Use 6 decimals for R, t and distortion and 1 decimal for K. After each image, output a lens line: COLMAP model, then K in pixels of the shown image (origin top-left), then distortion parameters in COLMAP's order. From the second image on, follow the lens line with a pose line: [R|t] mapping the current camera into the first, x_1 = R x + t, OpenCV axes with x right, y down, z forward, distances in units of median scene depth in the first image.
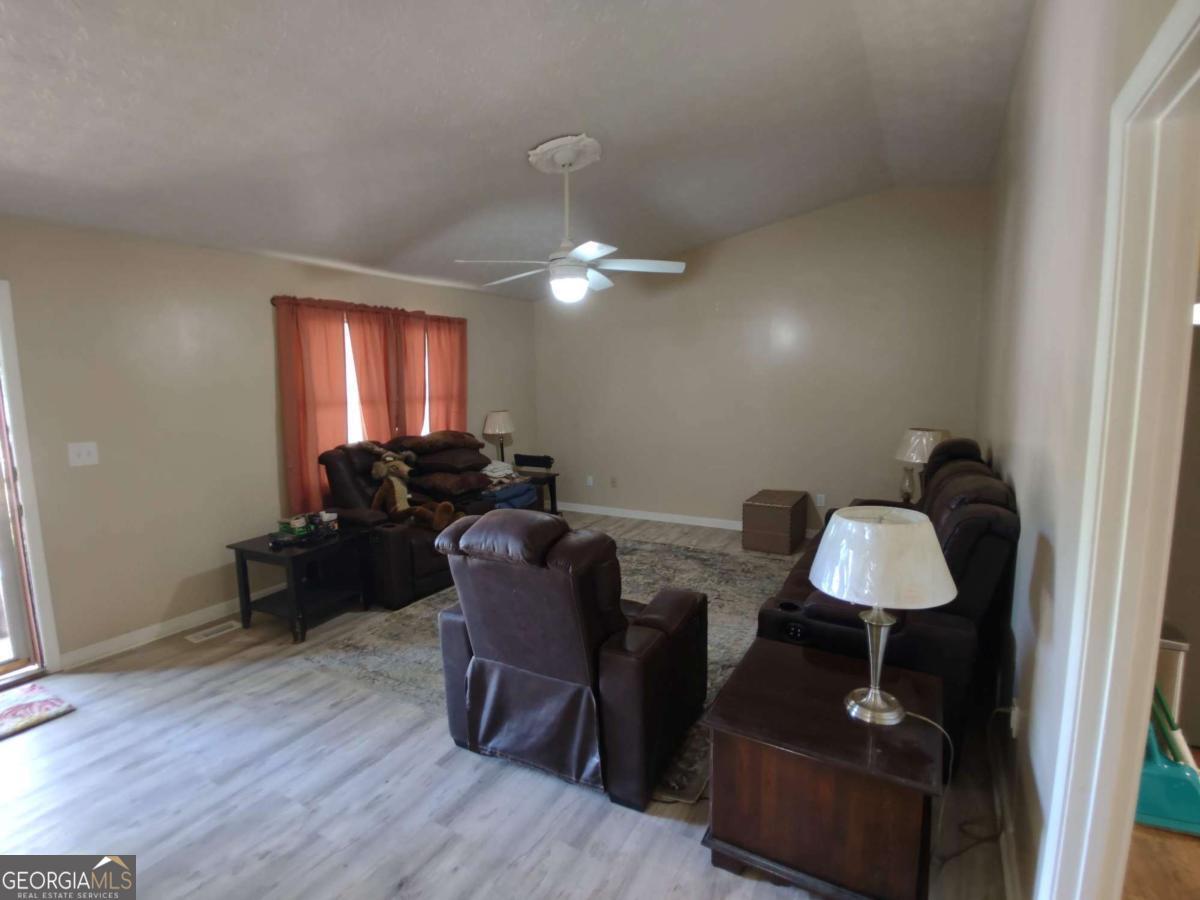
lens RADIAL K [[583.8, 0, 611.1], [0, 583.8, 446.9], [0, 0, 1]] dist [-0.001371, -0.011734]
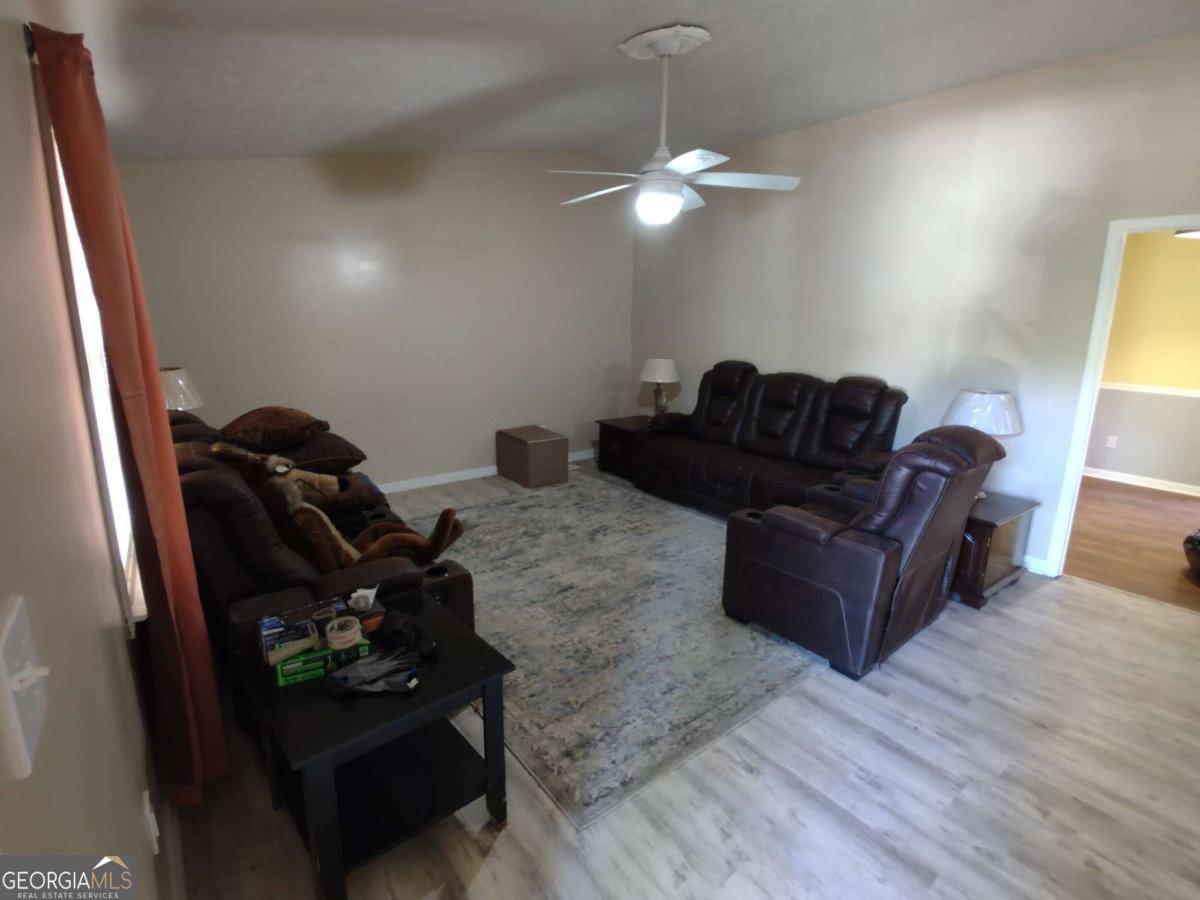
lens RADIAL K [[583.8, 0, 600.4], [0, 583.8, 448.5], [0, 0, 1]] dist [-0.001371, -0.011734]
pose [[0.392352, -0.186631, 0.900682, -0.968776], [0.095638, 0.982169, 0.161855, -0.068920], [-0.914830, 0.022635, 0.403205, 0.752190]]
